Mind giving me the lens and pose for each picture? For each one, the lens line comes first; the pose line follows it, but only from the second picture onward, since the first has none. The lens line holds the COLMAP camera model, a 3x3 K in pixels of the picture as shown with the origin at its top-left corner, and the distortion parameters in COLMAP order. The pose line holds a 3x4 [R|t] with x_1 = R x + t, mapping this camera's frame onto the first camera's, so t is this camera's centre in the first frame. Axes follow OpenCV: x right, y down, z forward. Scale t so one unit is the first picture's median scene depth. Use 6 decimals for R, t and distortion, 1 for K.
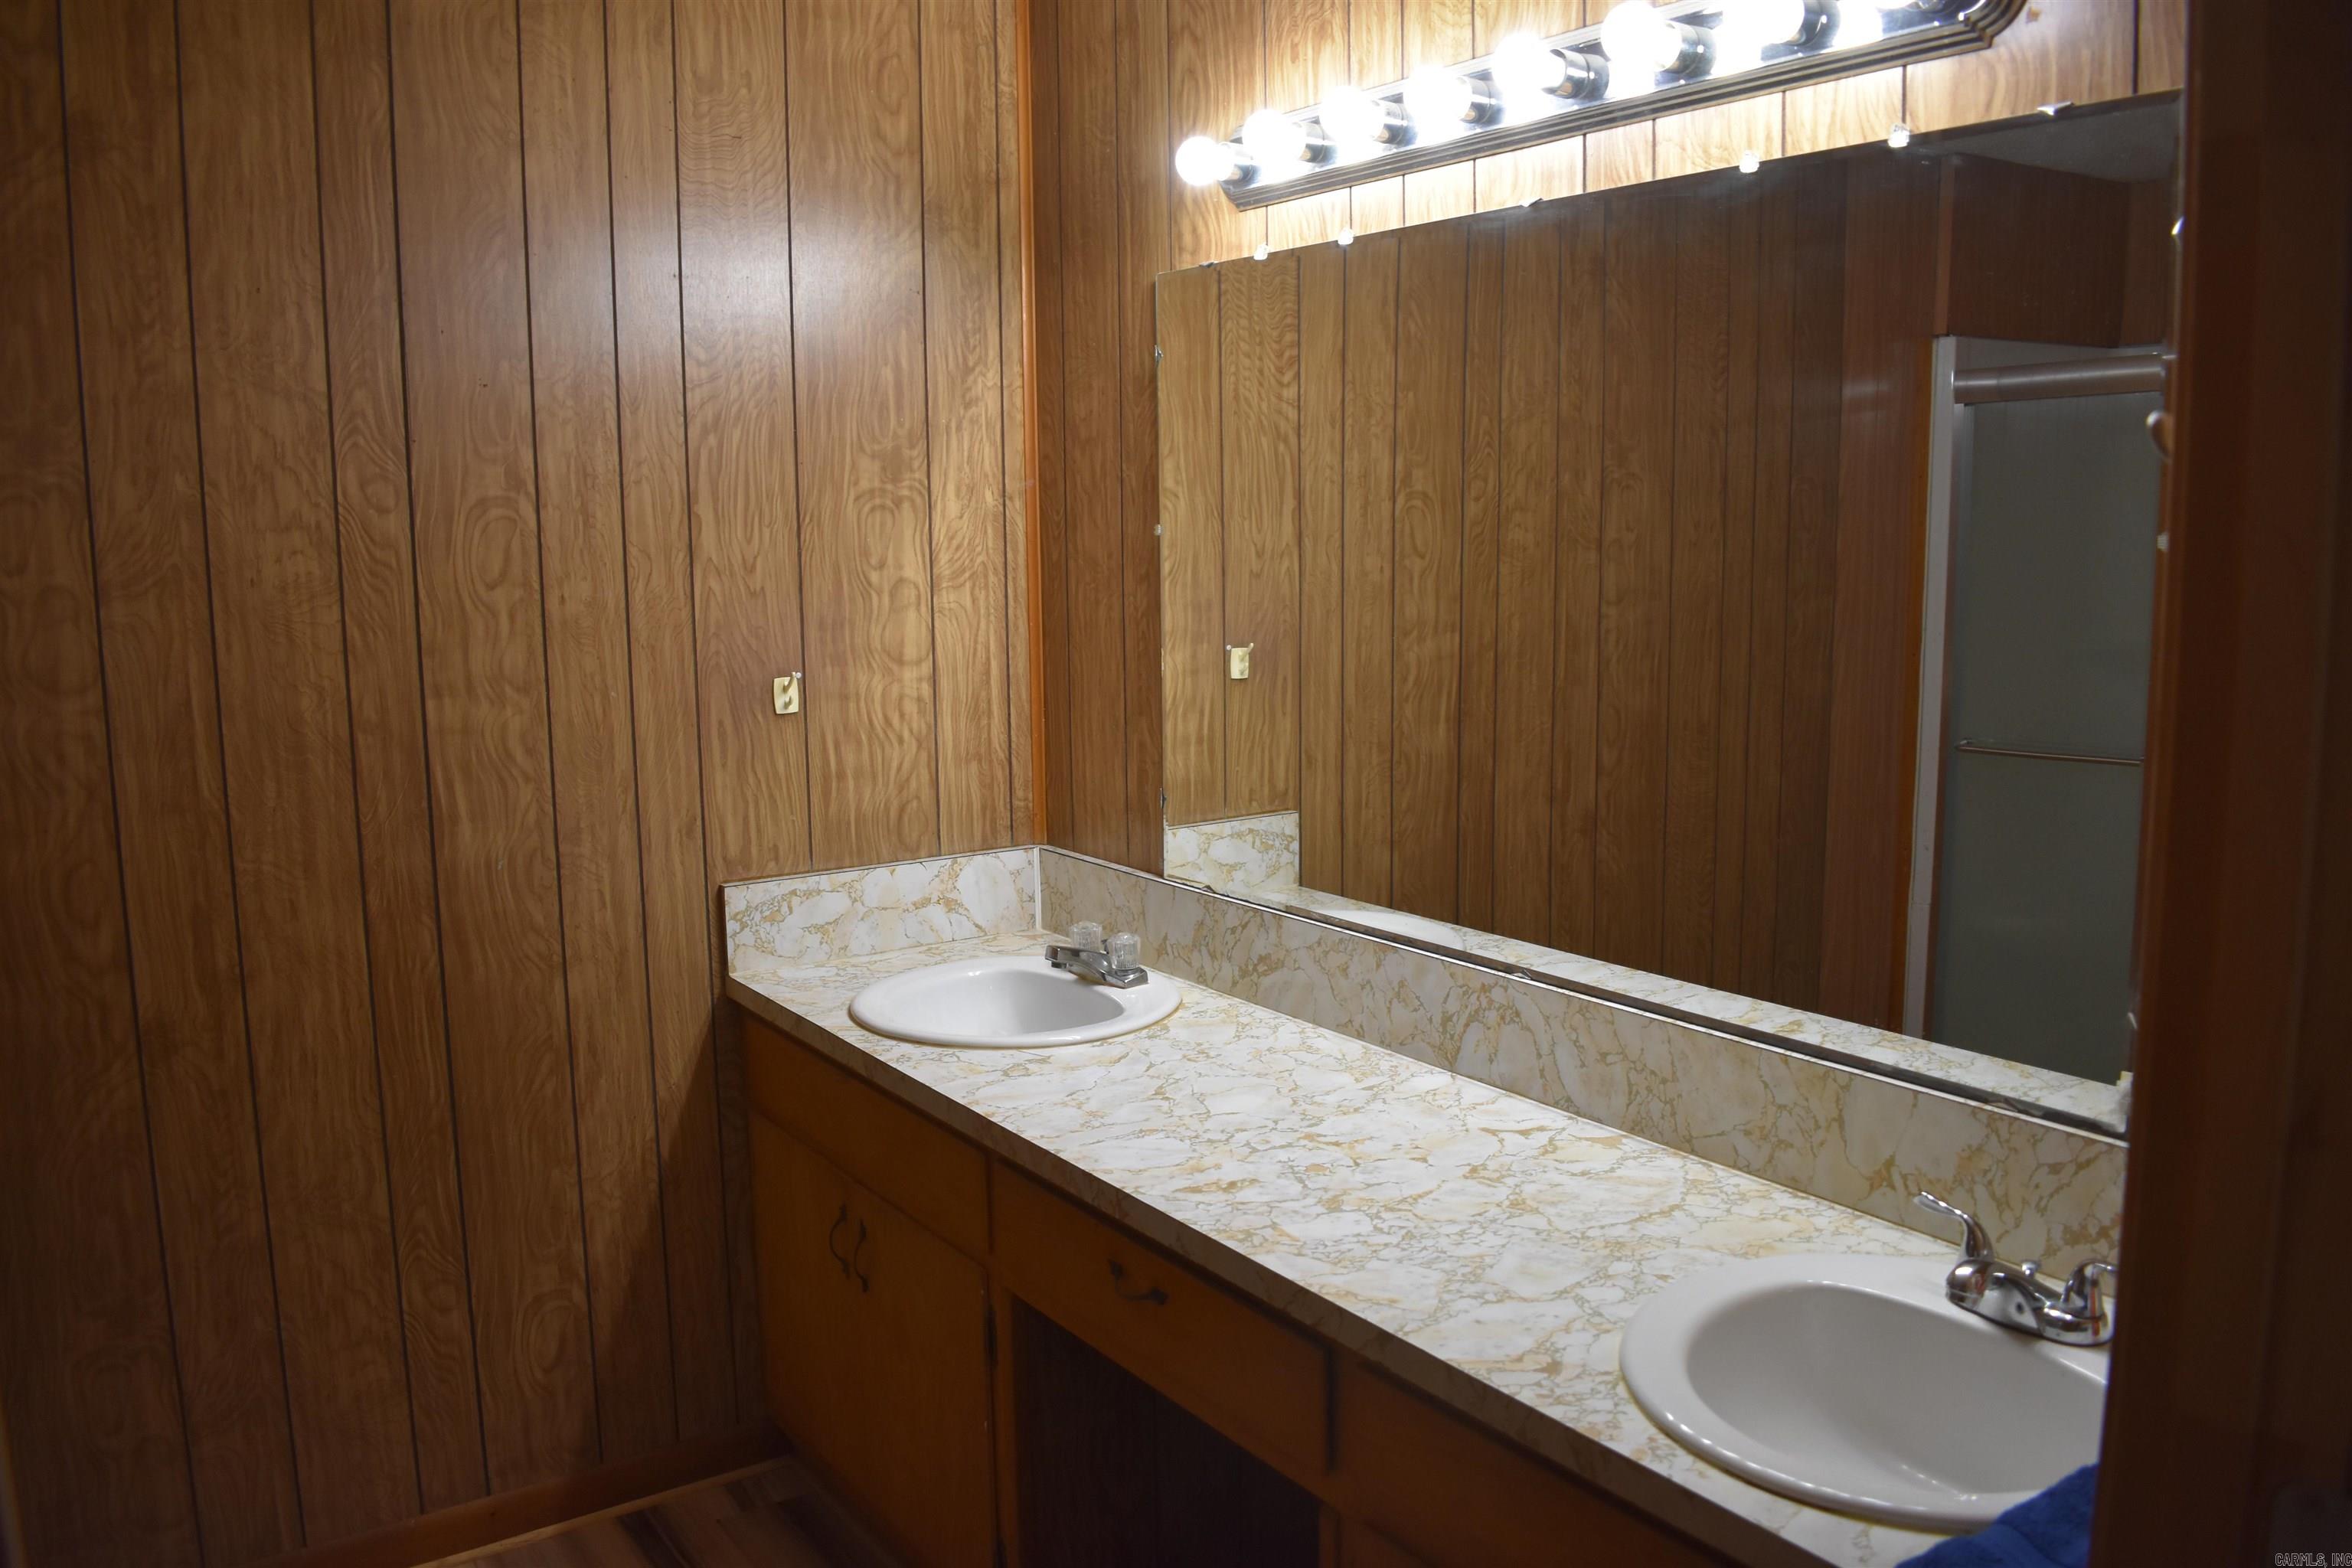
lens RADIAL K [[1831.8, 0, 1176.0], [0, 1831.8, 784.0], [0, 0, 1]] dist [-0.099382, 0.018593]
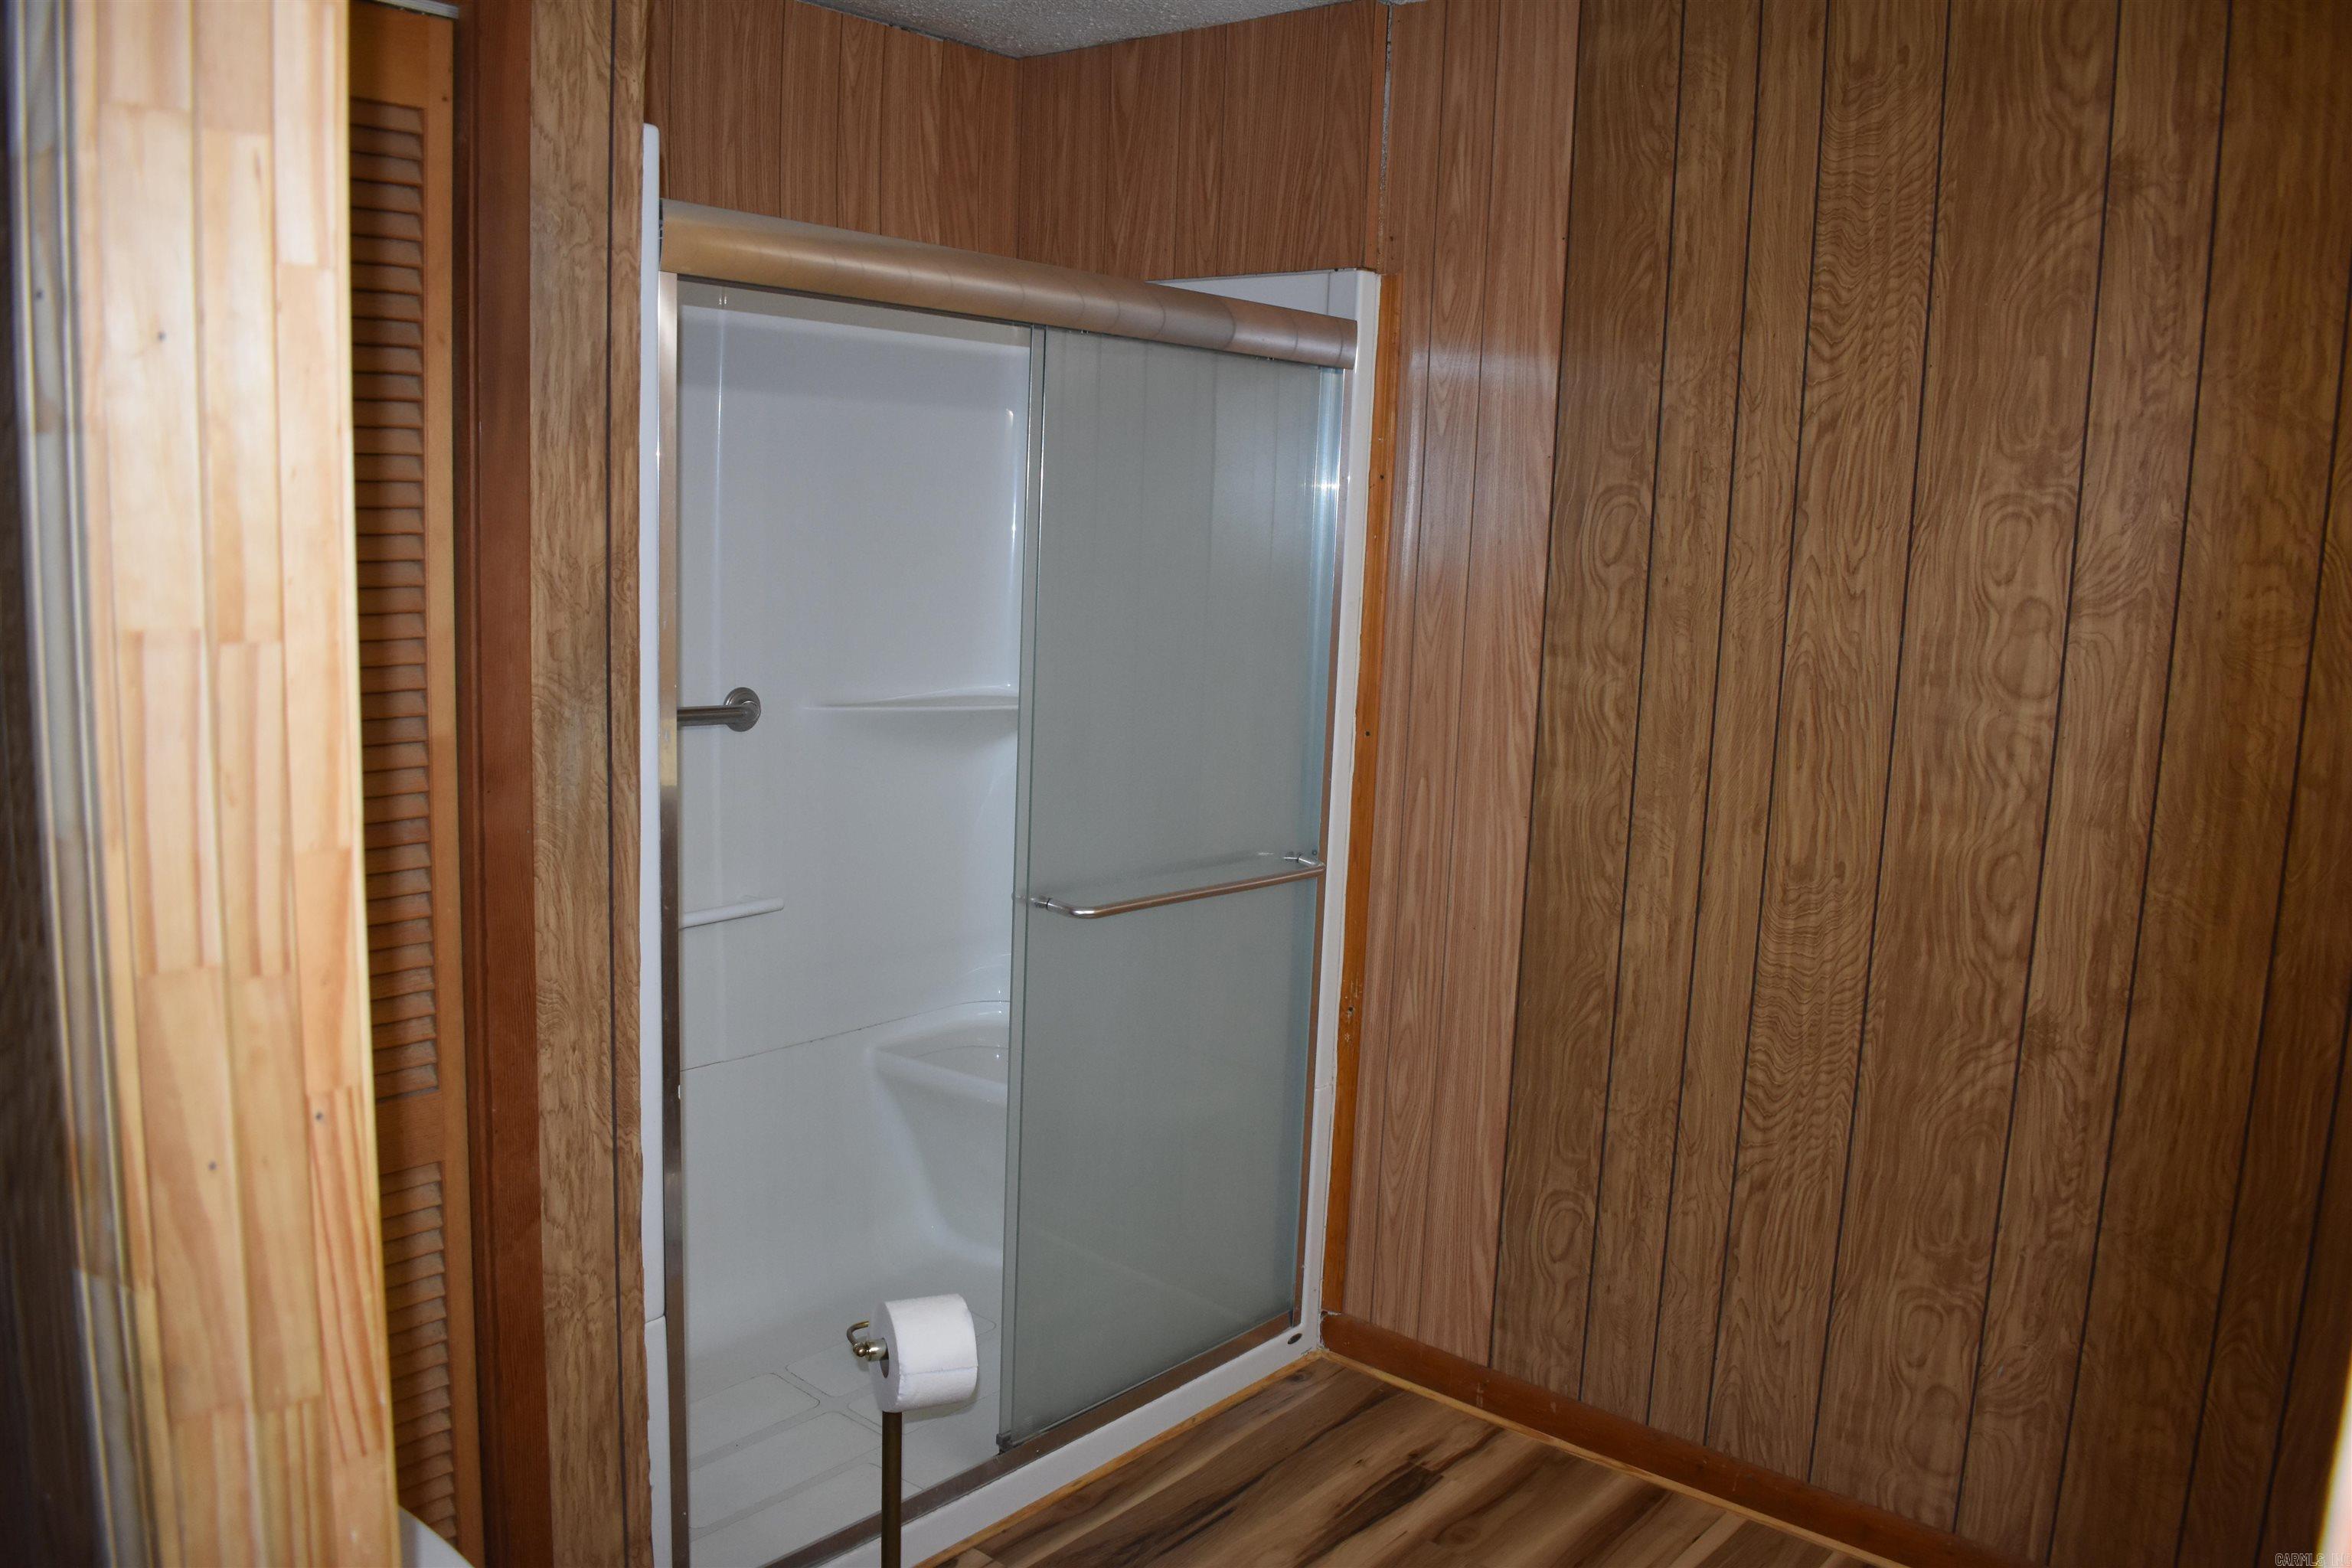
lens RADIAL K [[1853.7, 0, 1175.0], [0, 1853.7, 826.6], [0, 0, 1]] dist [-0.133663, 0.066841]
pose [[0.257525, 0.177764, -0.949780, 0.306923], [-0.185271, 0.973779, 0.132021, -0.023764], [0.948344, 0.141969, 0.283707, 0.205294]]
